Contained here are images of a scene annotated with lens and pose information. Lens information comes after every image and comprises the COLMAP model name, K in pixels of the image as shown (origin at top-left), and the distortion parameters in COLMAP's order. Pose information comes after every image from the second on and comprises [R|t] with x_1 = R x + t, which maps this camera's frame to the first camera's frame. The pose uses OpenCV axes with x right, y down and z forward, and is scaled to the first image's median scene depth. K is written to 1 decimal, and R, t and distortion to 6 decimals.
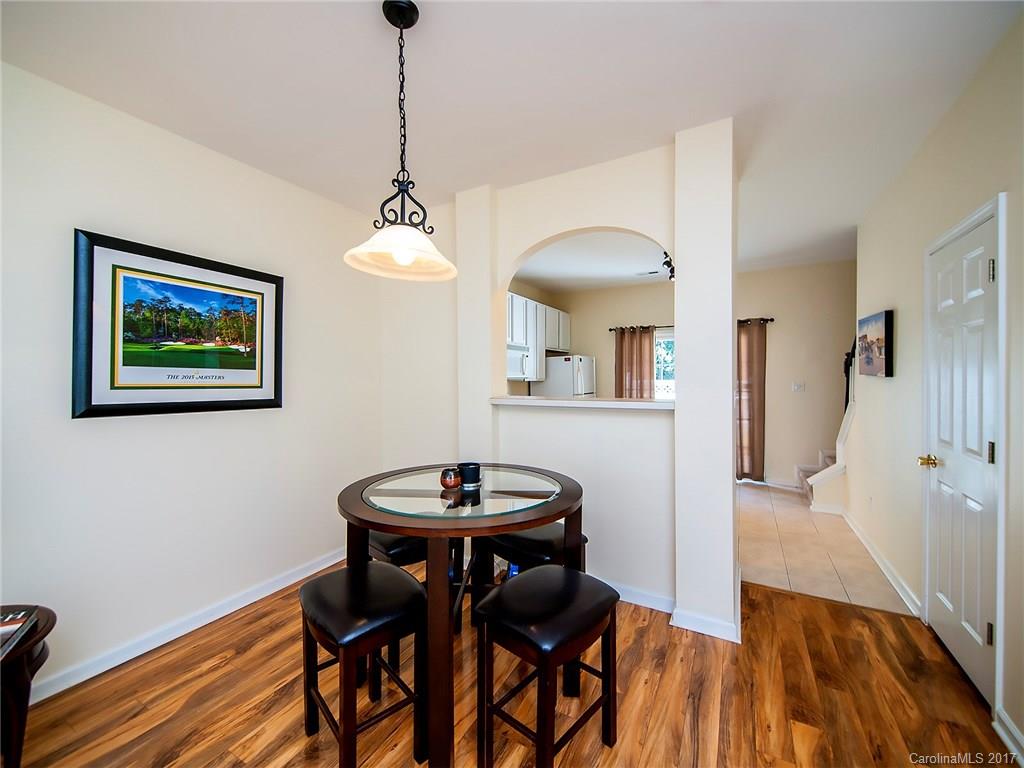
lens RADIAL K [[421.7, 0, 512.0], [0, 421.7, 384.0], [0, 0, 1]] dist [-0.000264, -0.000023]
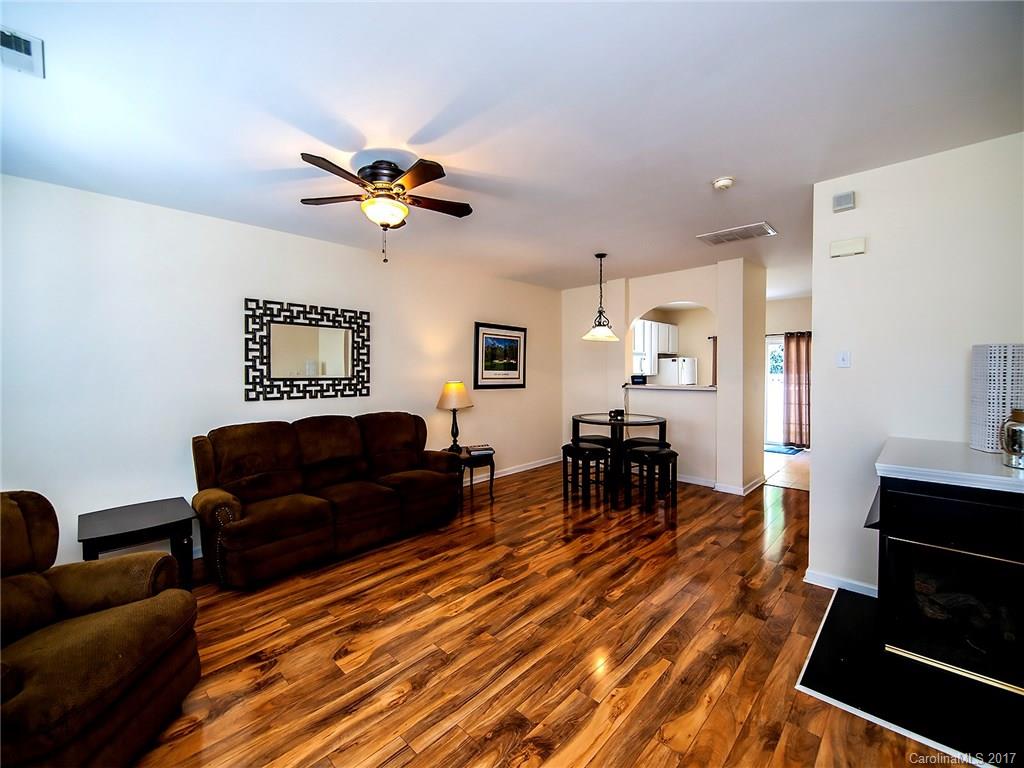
lens RADIAL K [[416.9, 0, 512.0], [0, 416.9, 384.0], [0, 0, 1]] dist [0.000661, -0.000050]
pose [[0.962293, 0.008435, -0.271885, -0.039042], [-0.003481, 0.999819, 0.018698, -0.007321], [0.271994, -0.017046, 0.962148, -1.471581]]
